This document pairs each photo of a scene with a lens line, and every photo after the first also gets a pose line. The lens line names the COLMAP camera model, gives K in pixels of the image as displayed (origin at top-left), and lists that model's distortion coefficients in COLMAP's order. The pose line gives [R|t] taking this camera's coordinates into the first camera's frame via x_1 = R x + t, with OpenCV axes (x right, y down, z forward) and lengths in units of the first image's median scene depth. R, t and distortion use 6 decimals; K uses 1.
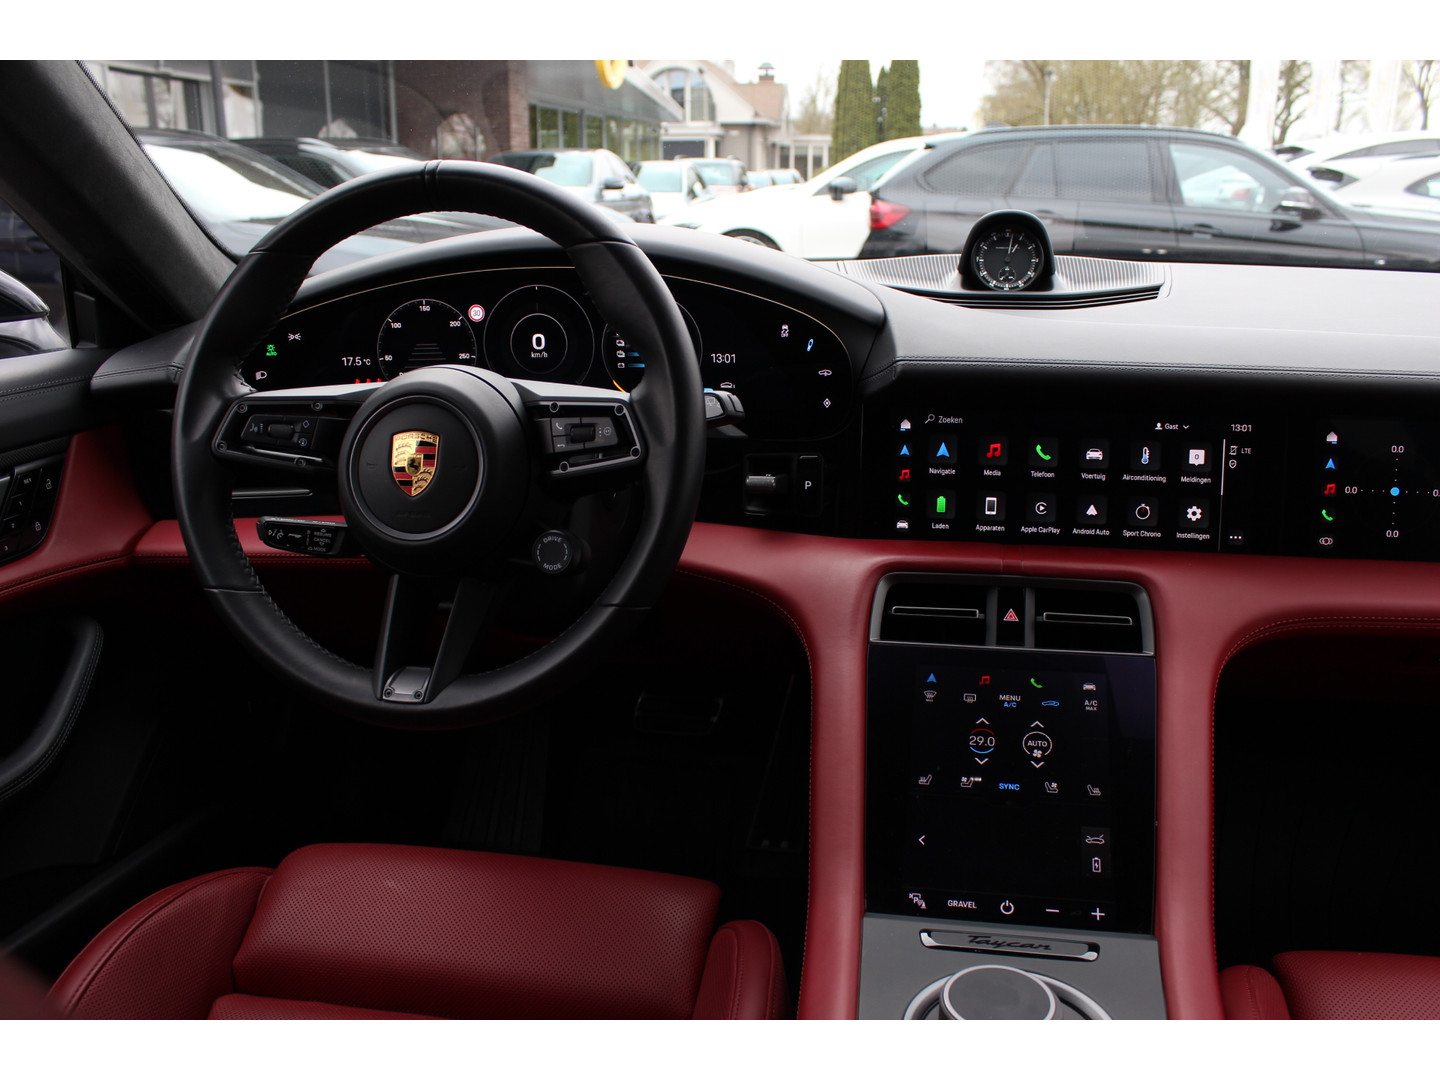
lens RADIAL K [[1213.8, 0, 720.0], [0, 1213.8, 540.0], [0, 0, 1]] dist [-0.173524, 0.177016]
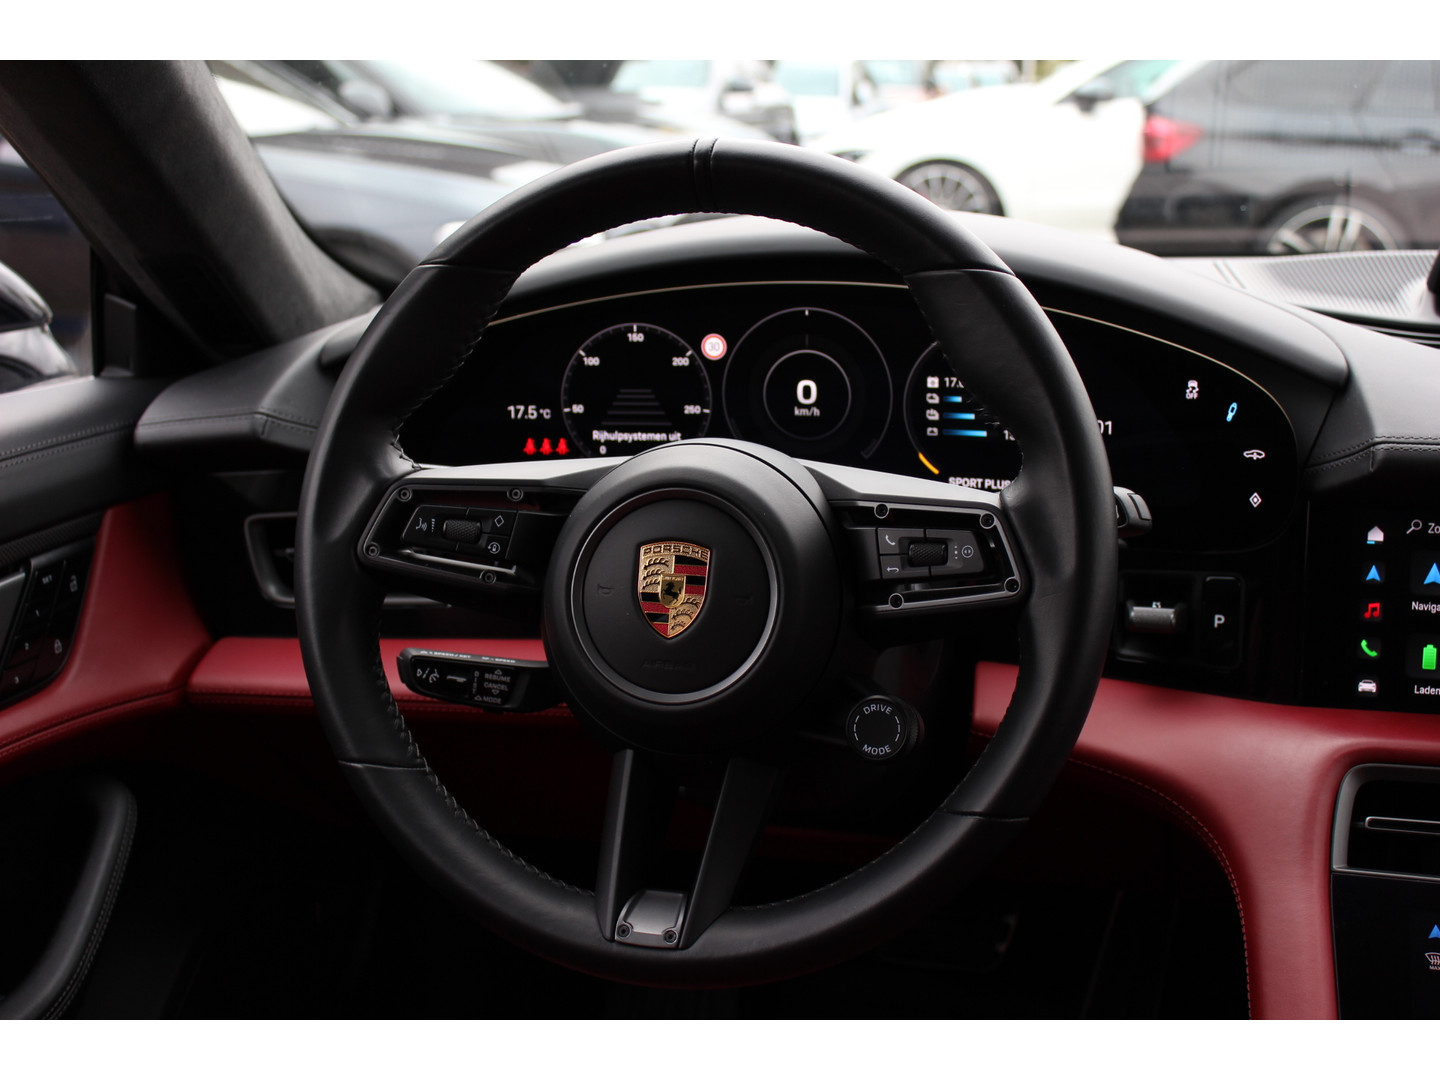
lens RADIAL K [[1835.4, 0, 720.0], [0, 1835.4, 540.0], [0, 0, 1]] dist [-0.055626, 0.019195]
pose [[0.996175, 0.024165, -0.083972, -0.126867], [-0.027703, 0.998766, -0.041222, -0.044351], [0.082872, 0.043391, 0.995615, -0.022254]]
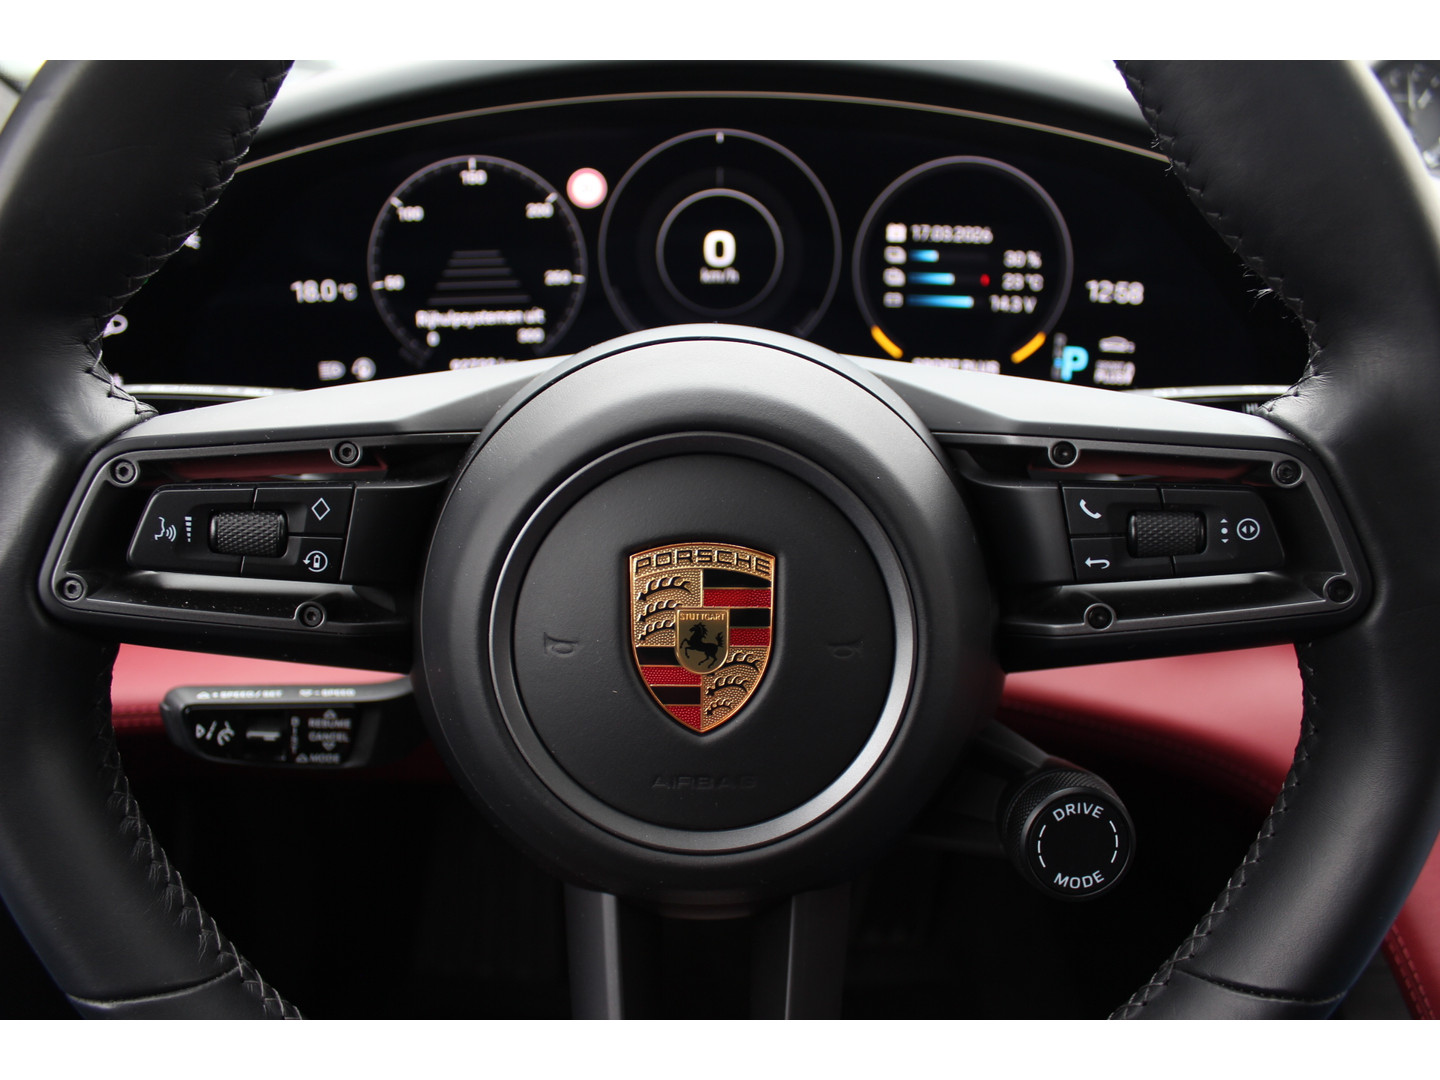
lens RADIAL K [[1132.3, 0, 720.0], [0, 1132.3, 540.0], [0, 0, 1]] dist [-0.127826, 0.001568]
pose [[0.982017, -0.050692, 0.181859, -0.273808], [0.029543, 0.992672, 0.117175, -0.114725], [-0.186466, -0.109695, 0.976318, 0.616896]]
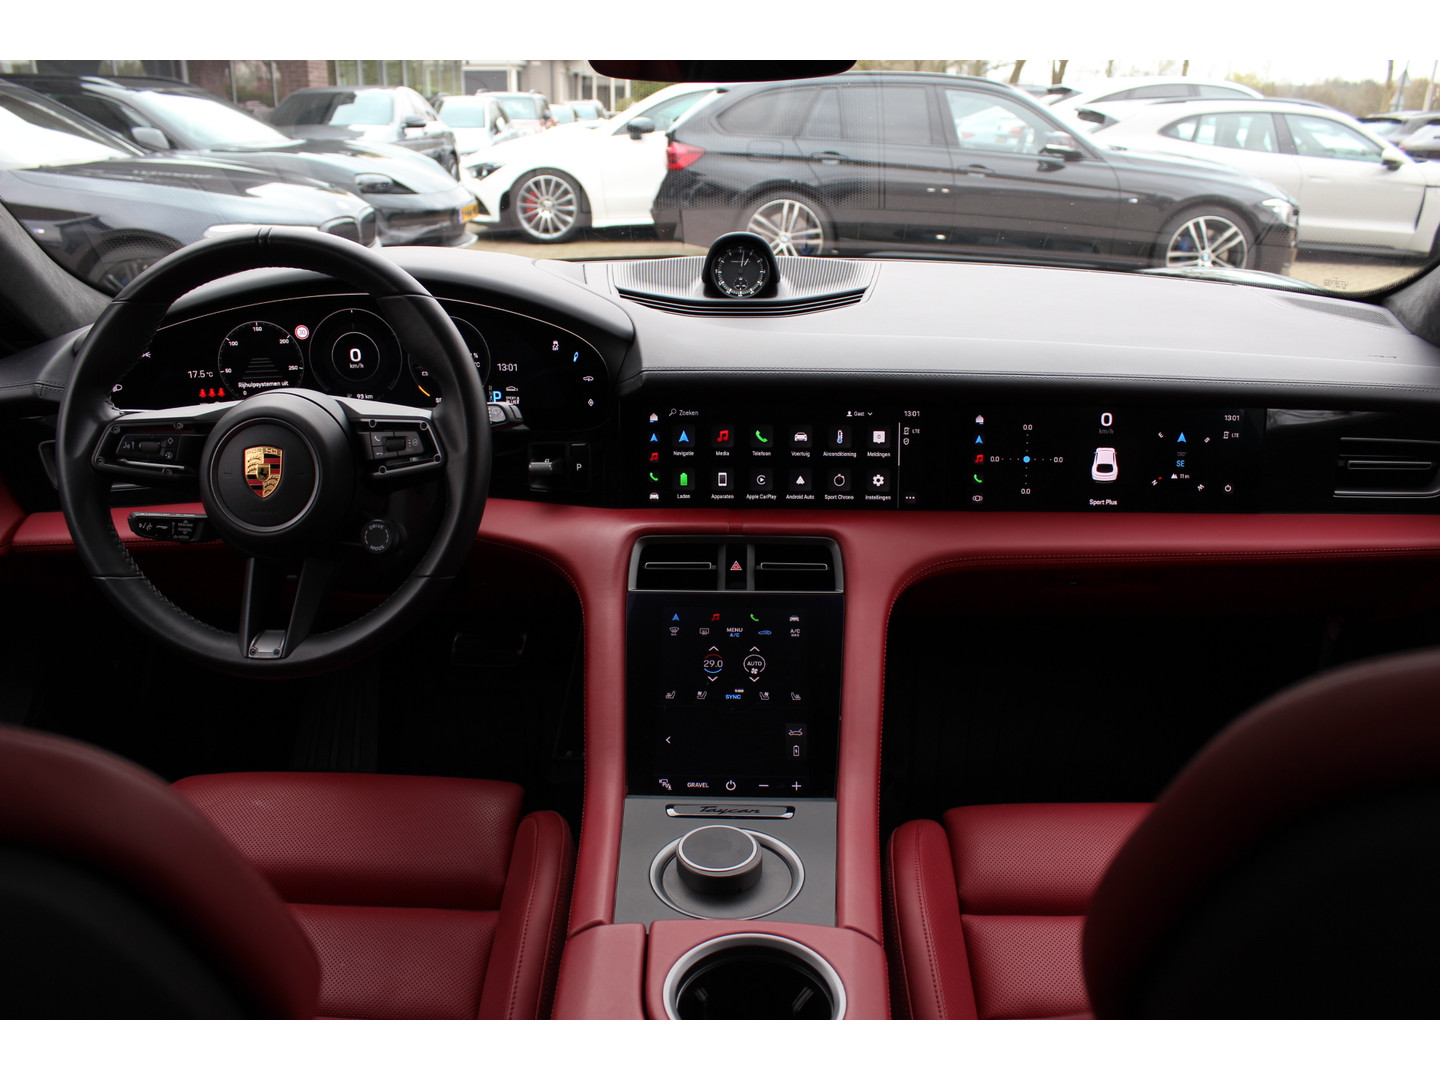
lens RADIAL K [[1189.3, 0, 720.0], [0, 1189.3, 540.0], [0, 0, 1]] dist [-0.171413, 0.166288]
pose [[0.987729, -0.044085, 0.149828, 0.032075], [0.034220, 0.997112, 0.067793, -0.052394], [-0.152384, -0.061834, 0.986385, -0.262816]]
